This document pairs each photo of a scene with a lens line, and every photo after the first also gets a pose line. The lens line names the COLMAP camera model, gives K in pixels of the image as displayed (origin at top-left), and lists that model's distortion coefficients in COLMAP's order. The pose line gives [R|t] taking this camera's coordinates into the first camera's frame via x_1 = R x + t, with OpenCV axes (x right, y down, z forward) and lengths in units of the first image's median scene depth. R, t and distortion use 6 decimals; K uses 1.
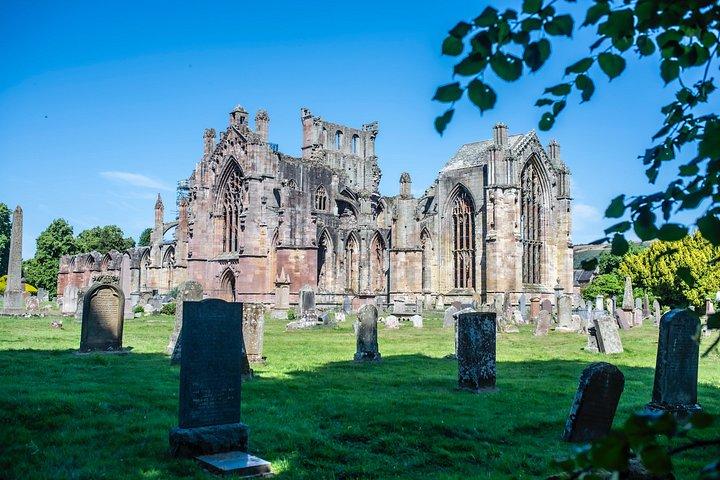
lens RADIAL K [[679.7, 0, 360.0], [0, 679.7, 240.0], [0, 0, 1]] dist [-0.046524, 0.021615]
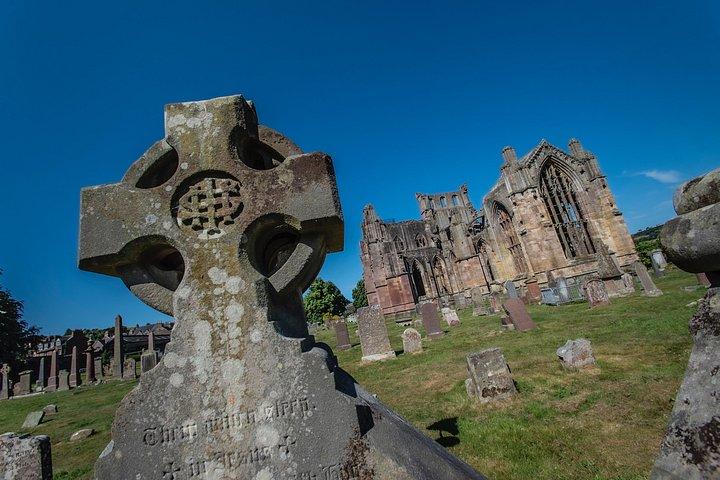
lens RADIAL K [[317.5, 0, 360.0], [0, 317.5, 240.0], [0, 0, 1]] dist [-0.000603, 0.000166]
pose [[0.770885, -0.307745, -0.557700, 0.276734], [0.245196, 0.951445, -0.186094, 0.047227], [0.587891, 0.006712, 0.808912, 0.319003]]
